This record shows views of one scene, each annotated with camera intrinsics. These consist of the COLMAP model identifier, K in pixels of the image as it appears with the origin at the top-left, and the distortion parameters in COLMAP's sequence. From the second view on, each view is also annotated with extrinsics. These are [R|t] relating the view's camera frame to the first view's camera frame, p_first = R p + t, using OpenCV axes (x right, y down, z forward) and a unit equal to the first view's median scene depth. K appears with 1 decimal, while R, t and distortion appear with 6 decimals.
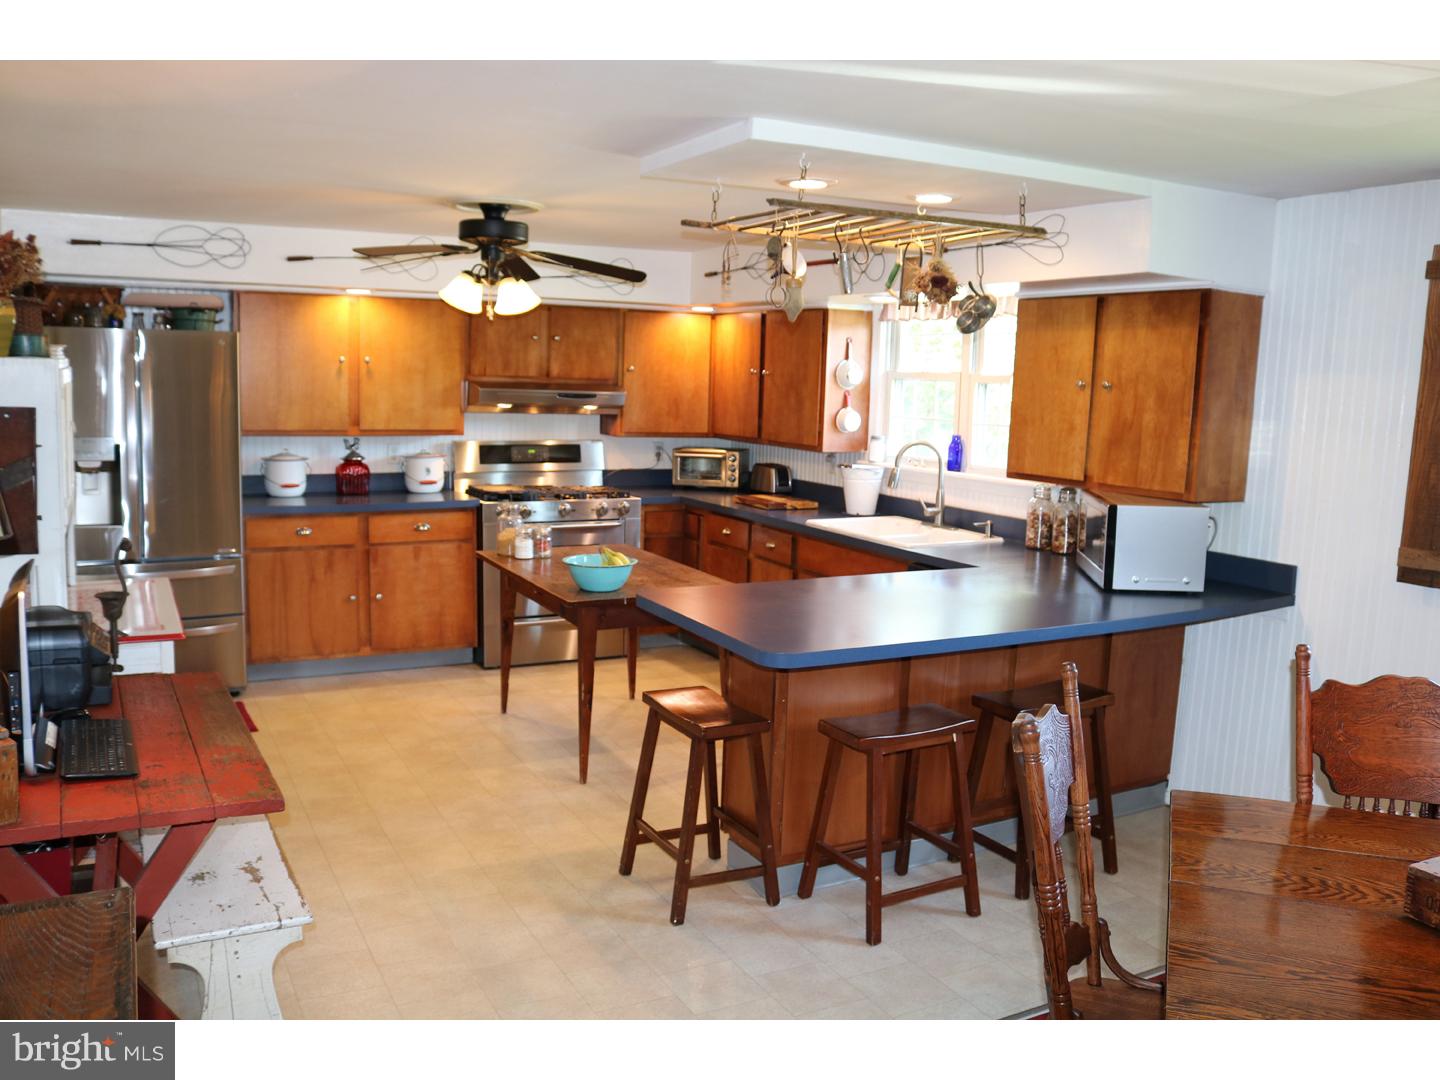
lens RADIAL K [[1218.1, 0, 726.9], [0, 1218.1, 540.7], [0, 0, 1]] dist [-0.134190, 0.111074]
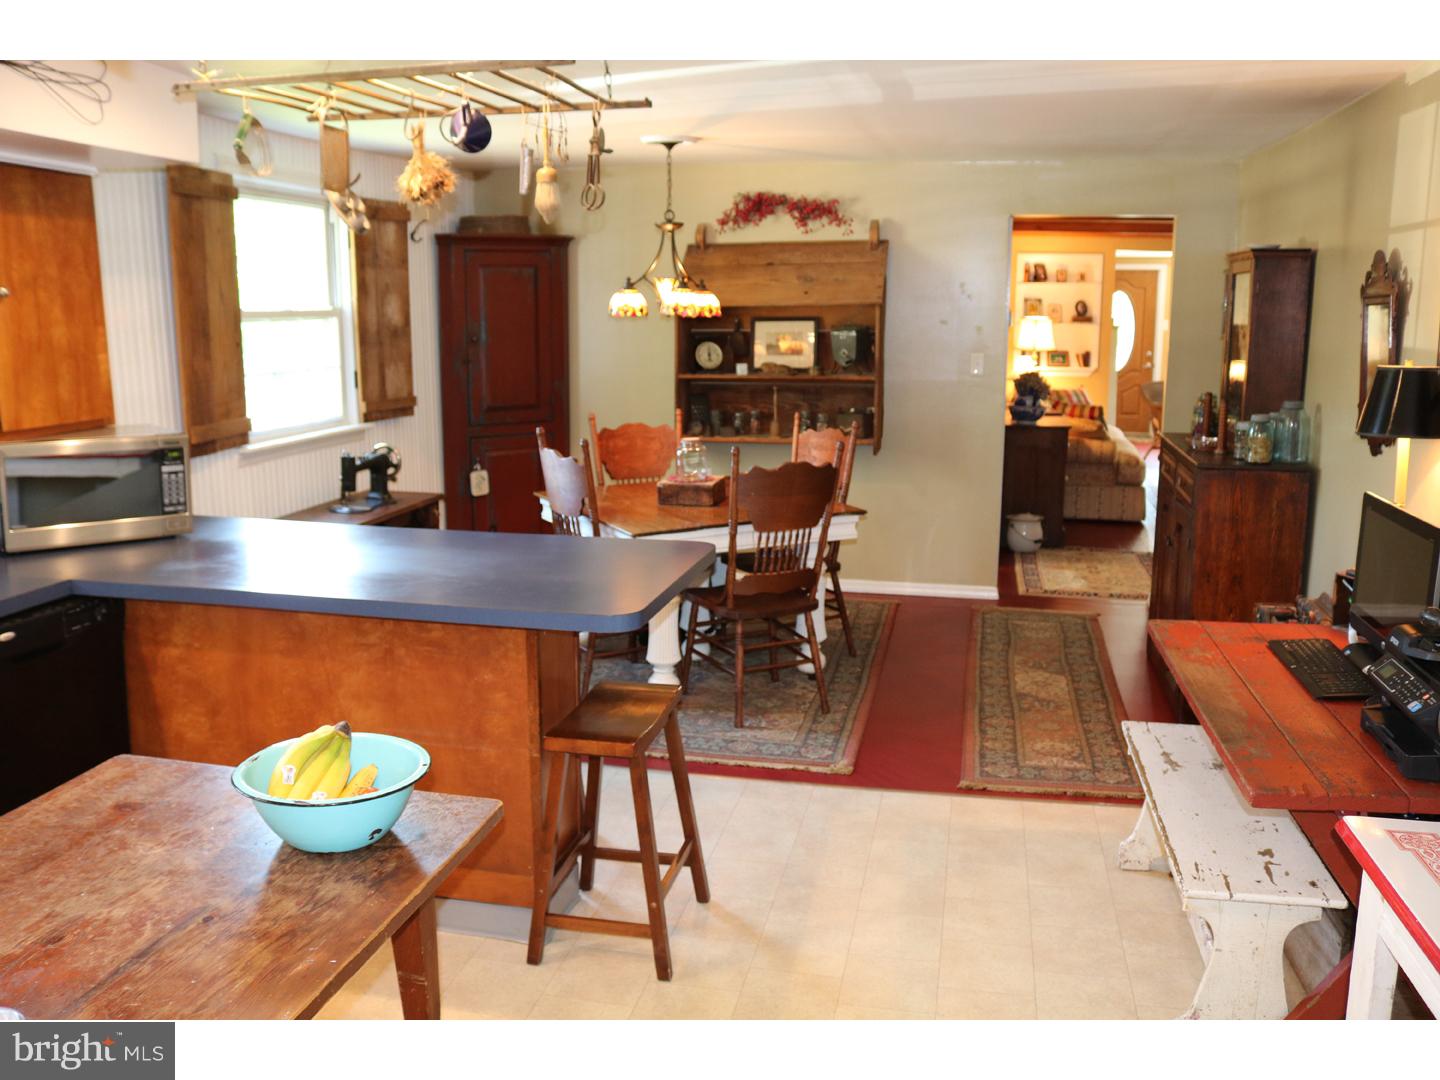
lens RADIAL K [[1218.1, 0, 717.0], [0, 1218.1, 539.4], [0, 0, 1]] dist [-0.134190, 0.111074]
pose [[-0.768194, -0.147922, 0.622894, -0.365353], [0.059320, 0.952311, 0.299308, -0.135875], [-0.637463, 0.266876, -0.722785, 1.000561]]
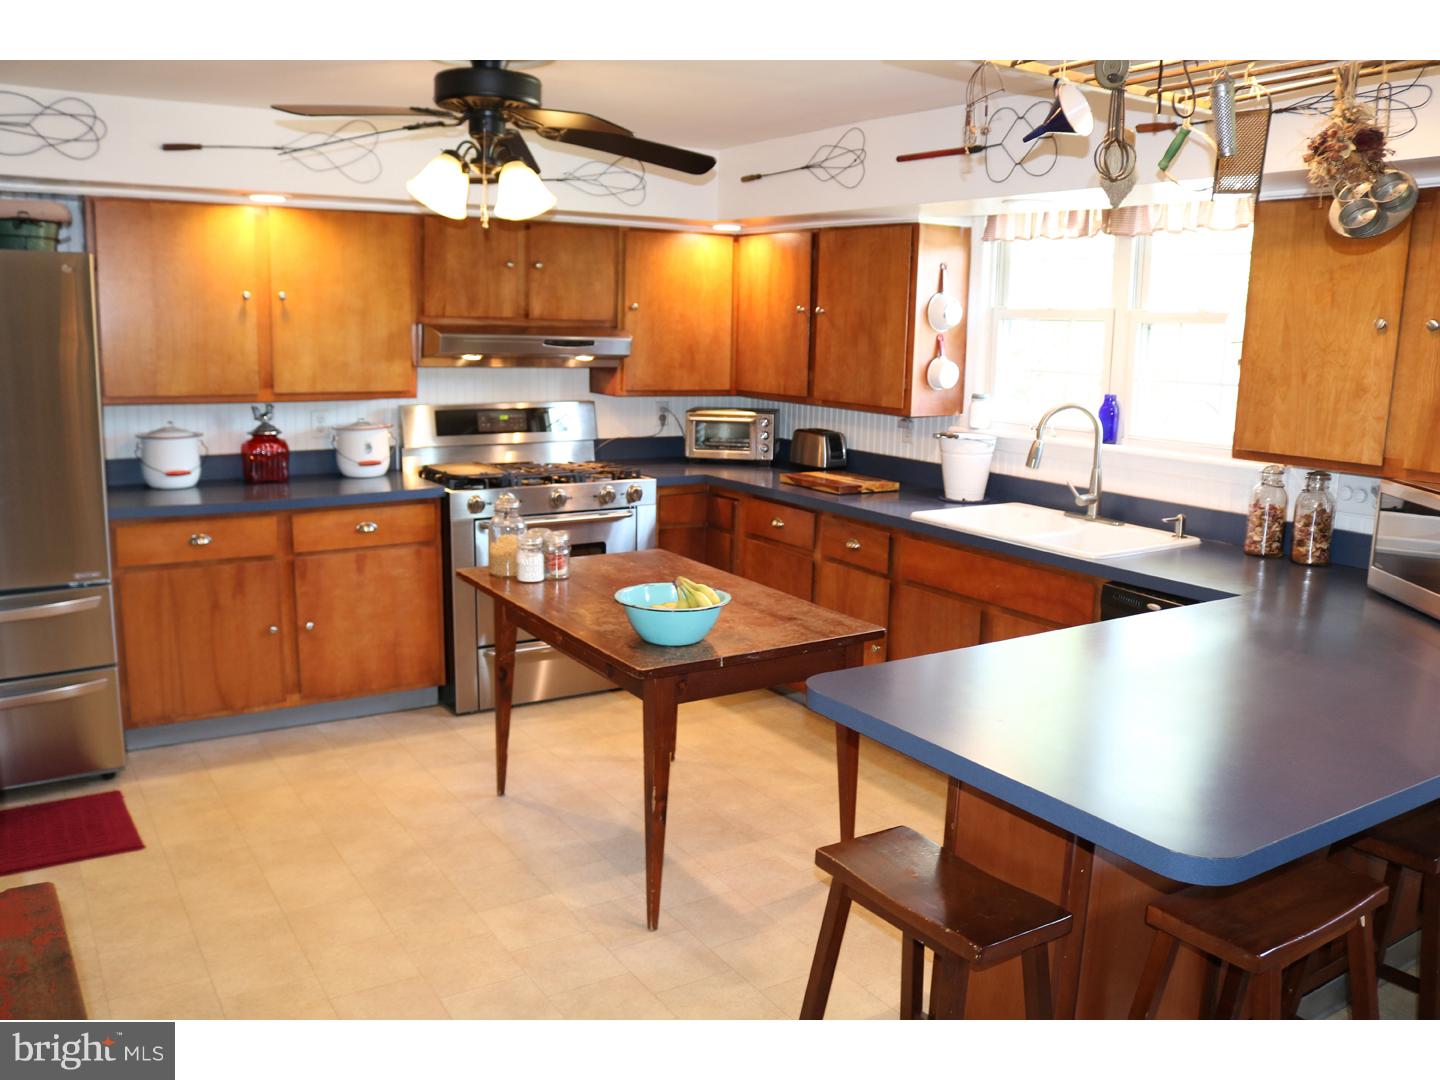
lens RADIAL K [[1218.1, 0, 725.0], [0, 1218.1, 544.5], [0, 0, 1]] dist [-0.134190, 0.111074]
pose [[0.996539, -0.020592, 0.080539, -0.099663], [0.016739, 0.998697, 0.048218, -0.033174], [-0.081427, -0.046703, 0.995584, 0.271598]]
